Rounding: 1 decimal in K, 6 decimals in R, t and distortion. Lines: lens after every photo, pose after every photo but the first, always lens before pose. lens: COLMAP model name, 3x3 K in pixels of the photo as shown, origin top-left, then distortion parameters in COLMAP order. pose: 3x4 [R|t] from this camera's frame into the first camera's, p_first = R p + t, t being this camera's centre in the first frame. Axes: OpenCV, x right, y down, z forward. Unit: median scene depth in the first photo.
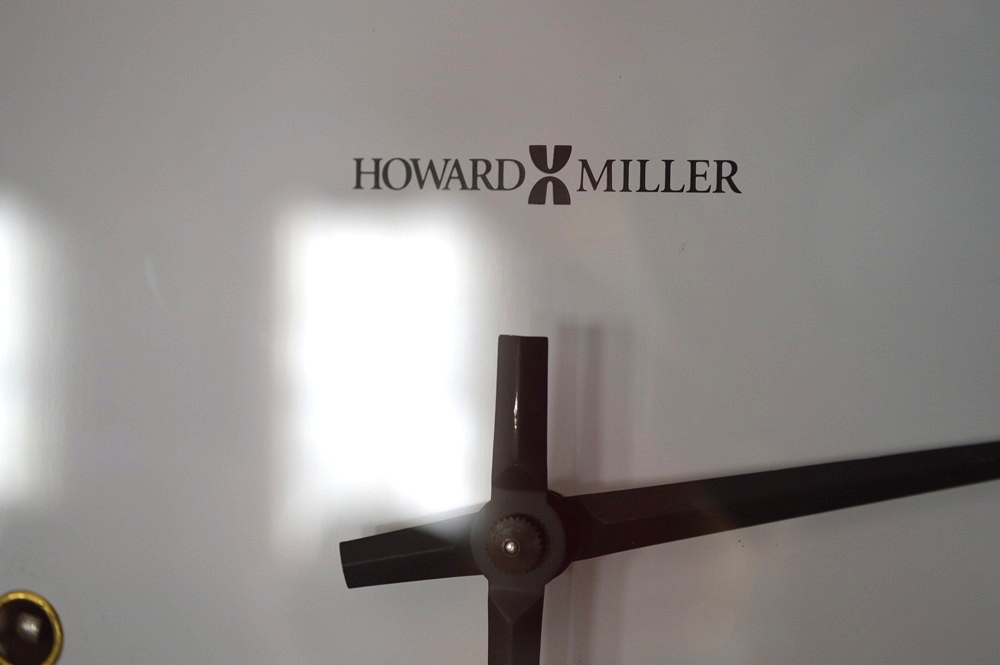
lens RADIAL K [[1683.9, 0, 497.7], [0, 1683.9, 335.3], [0, 0, 1]] dist [0.006026, 0.000000]
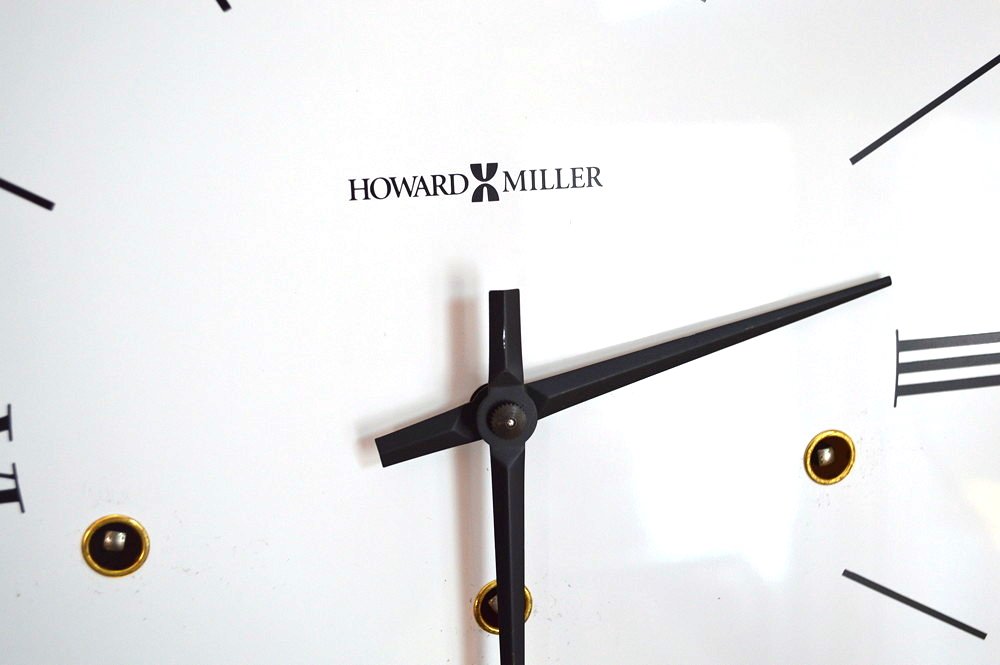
lens RADIAL K [[1131.5, 0, 500.1], [0, 1131.5, 330.9], [0, 0, 1]] dist [-0.017080, 0.000000]
pose [[0.864138, -0.142401, 0.482688, -0.477562], [0.088265, 0.987150, 0.133209, -0.097593], [-0.495455, -0.072507, 0.865602, 0.081733]]
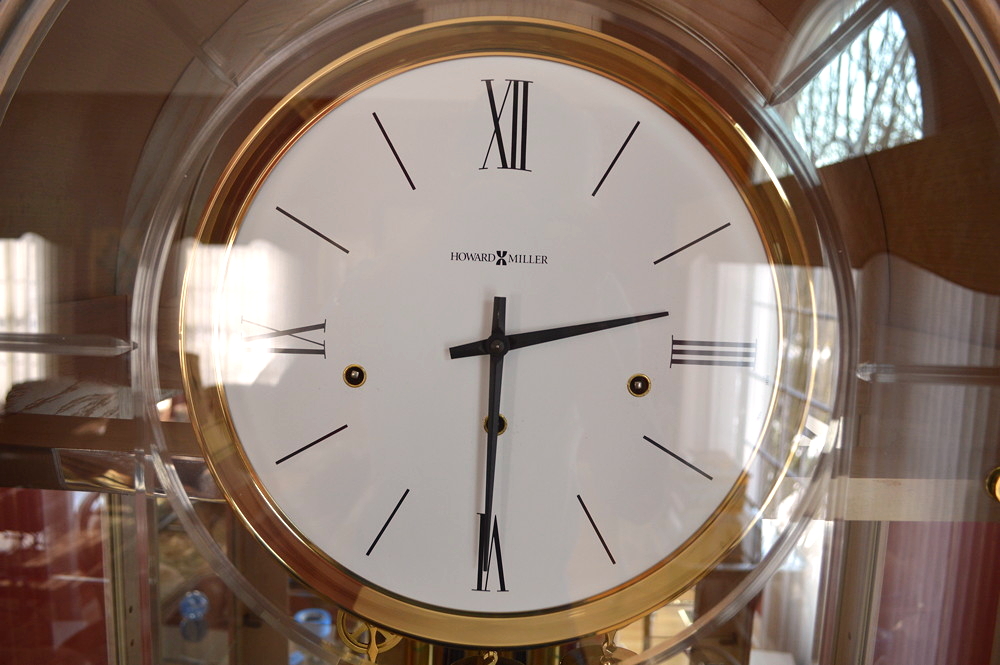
lens RADIAL K [[802.7, 0, 500.6], [0, 802.7, 329.1], [0, 0, 1]] dist [-0.066593, 0.004239]
pose [[0.961444, -0.005279, 0.274950, -0.512323], [-0.003702, 0.999477, 0.032137, 0.015726], [-0.274976, -0.031915, 0.960921, -0.894950]]
